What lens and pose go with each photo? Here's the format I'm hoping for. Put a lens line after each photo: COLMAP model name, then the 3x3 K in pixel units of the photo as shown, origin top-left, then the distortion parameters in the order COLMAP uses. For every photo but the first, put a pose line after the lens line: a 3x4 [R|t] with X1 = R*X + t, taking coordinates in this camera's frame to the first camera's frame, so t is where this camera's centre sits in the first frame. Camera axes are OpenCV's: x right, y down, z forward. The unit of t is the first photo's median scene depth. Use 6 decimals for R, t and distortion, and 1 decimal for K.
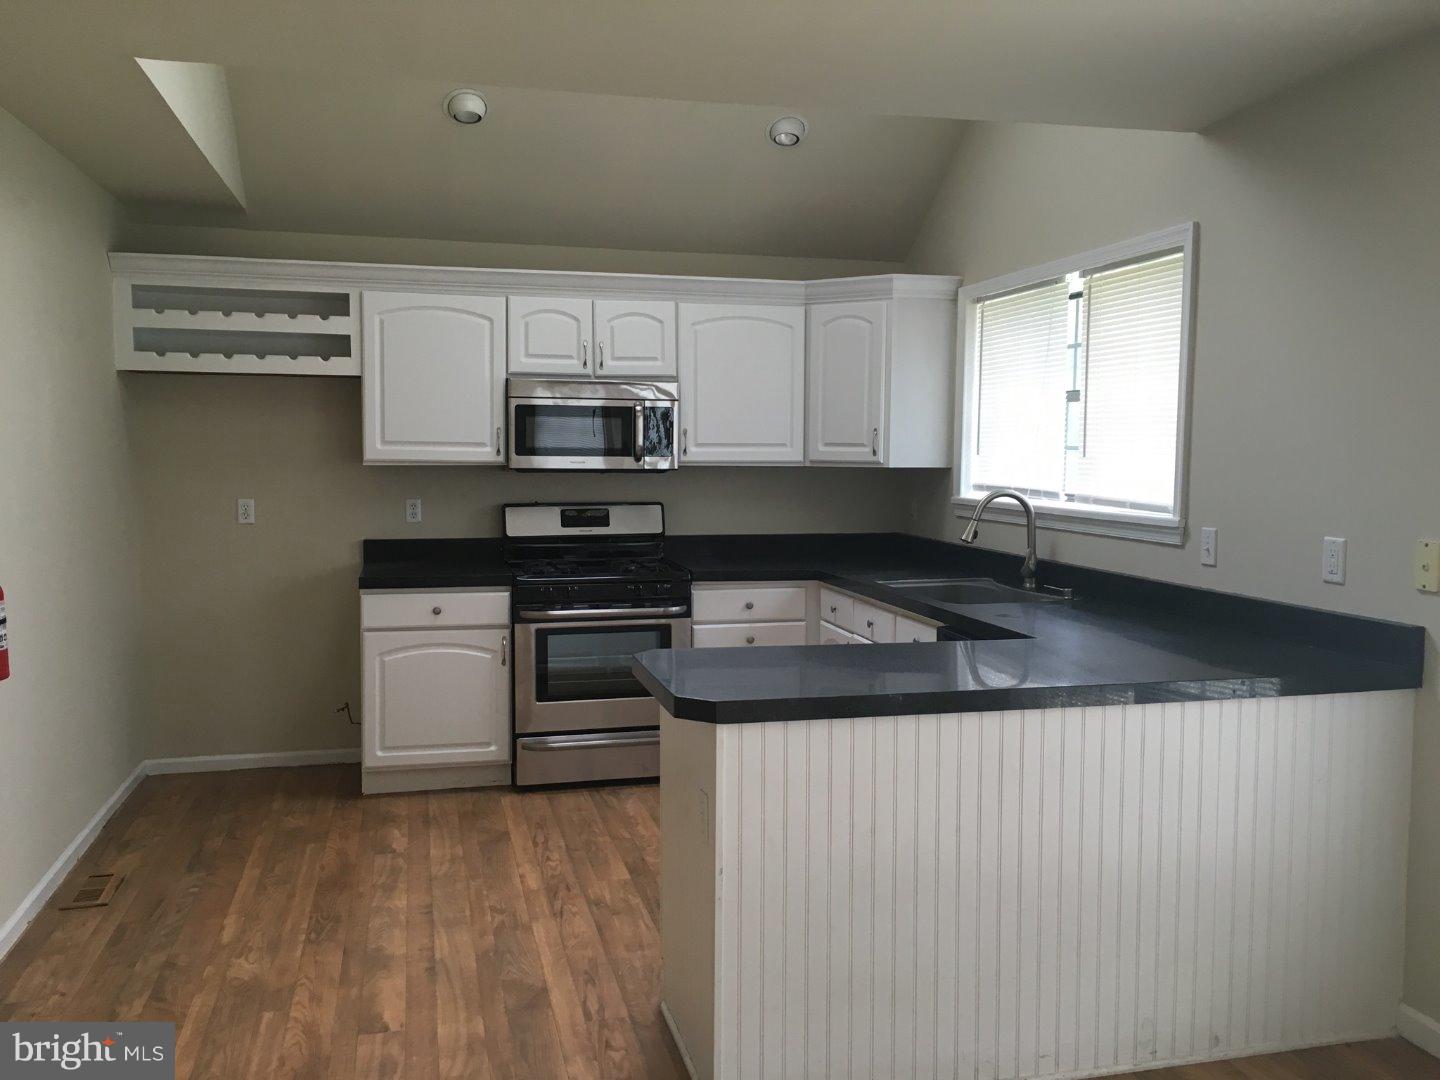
lens RADIAL K [[1235.2, 0, 721.9], [0, 1235.2, 540.9], [0, 0, 1]] dist [0.068208, -0.088422]
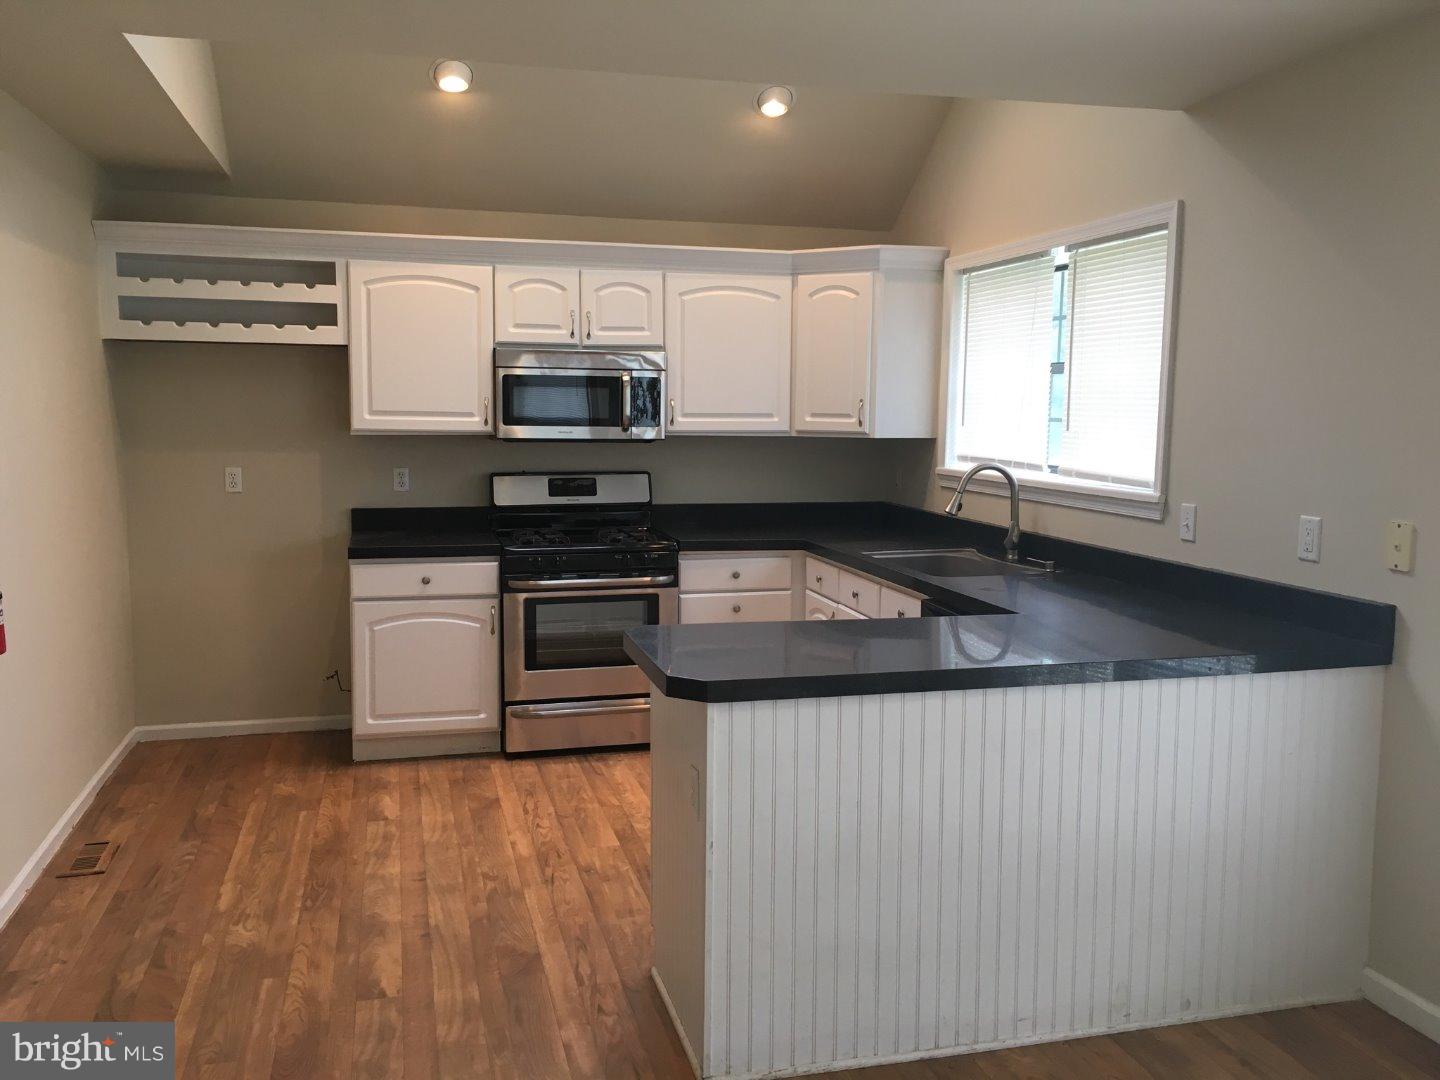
lens RADIAL K [[1235.2, 0, 723.2], [0, 1235.2, 544.4], [0, 0, 1]] dist [0.068208, -0.088422]
pose [[0.999889, 0.001667, 0.014825, -0.003615], [-0.002213, 0.999316, 0.036911, -0.011742], [-0.014753, -0.036940, 0.999209, -0.010232]]
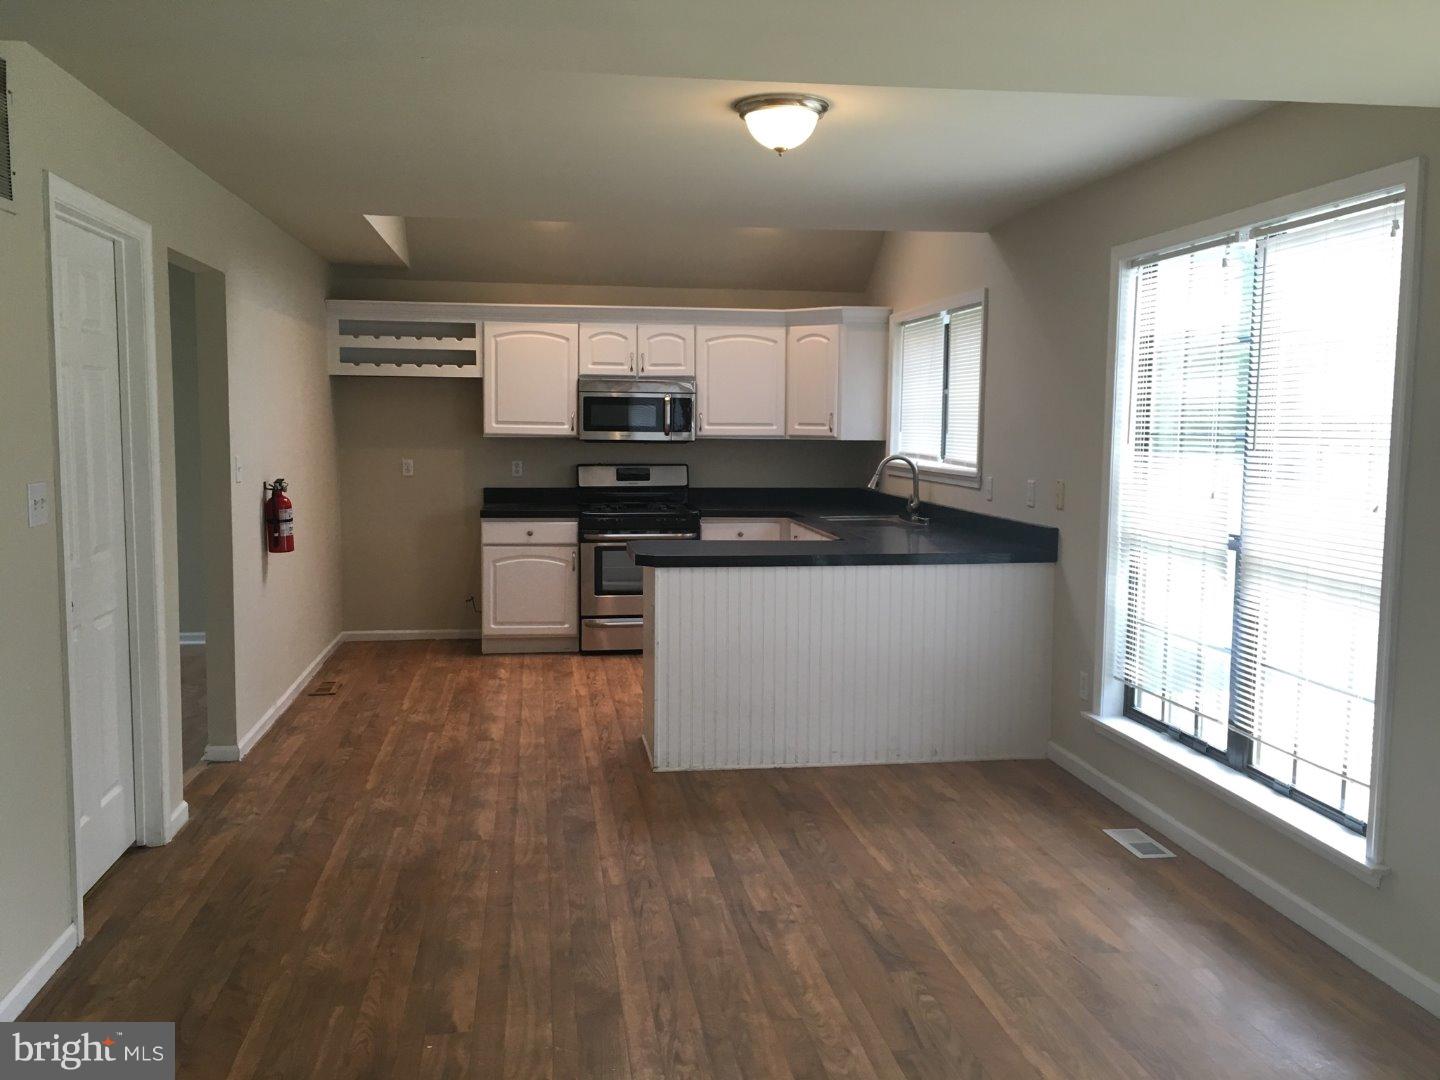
lens RADIAL K [[1235.2, 0, 716.3], [0, 1235.2, 540.7], [0, 0, 1]] dist [0.068208, -0.088422]
pose [[0.995091, 0.011855, -0.098253, 0.160409], [-0.009999, 0.999762, 0.019365, 0.037180], [0.098459, -0.018287, 0.994973, -0.533640]]
